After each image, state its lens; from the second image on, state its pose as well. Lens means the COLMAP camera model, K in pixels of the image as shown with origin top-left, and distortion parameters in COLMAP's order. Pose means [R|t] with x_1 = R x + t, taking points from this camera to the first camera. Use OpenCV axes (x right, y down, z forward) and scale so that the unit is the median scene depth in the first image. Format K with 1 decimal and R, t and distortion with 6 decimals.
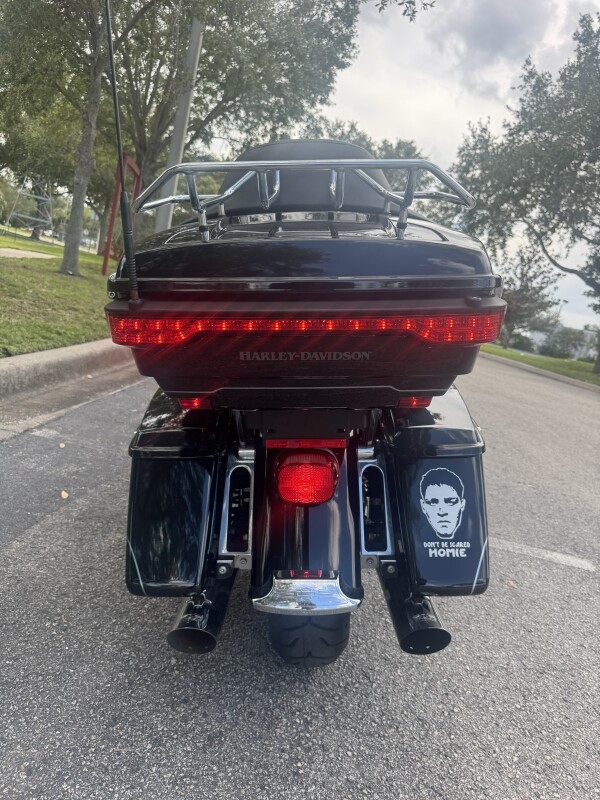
lens RADIAL K [[571.1, 0, 300.0], [0, 571.1, 400.0], [0, 0, 1]] dist [0.002575, -0.004812]
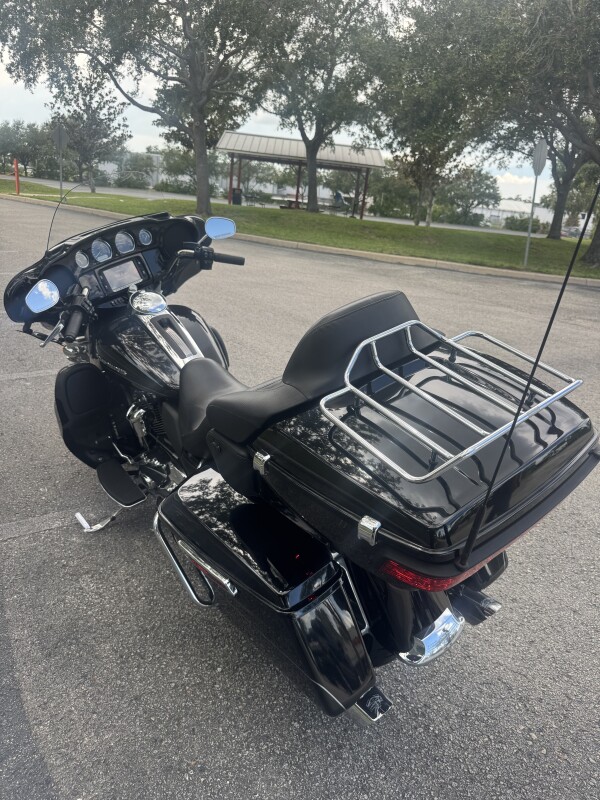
lens RADIAL K [[571.1, 0, 300.0], [0, 571.1, 400.0], [0, 0, 1]] dist [0.002575, -0.004812]
pose [[0.765242, -0.349057, 0.540892, -0.460632], [0.194434, 0.926314, 0.322704, -0.404119], [-0.613678, -0.141779, 0.776723, 0.129878]]
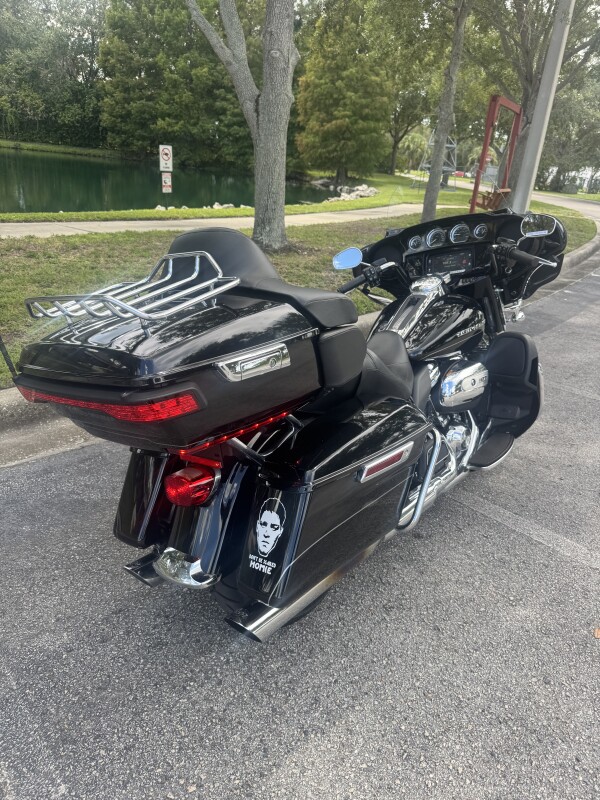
lens RADIAL K [[571.1, 0, 300.0], [0, 571.1, 400.0], [0, 0, 1]] dist [0.002575, -0.004812]
pose [[0.773876, 0.090844, -0.626788, 0.638783], [-0.027035, 0.993496, 0.110613, -0.136575], [0.632760, -0.068656, 0.771298, 0.081123]]
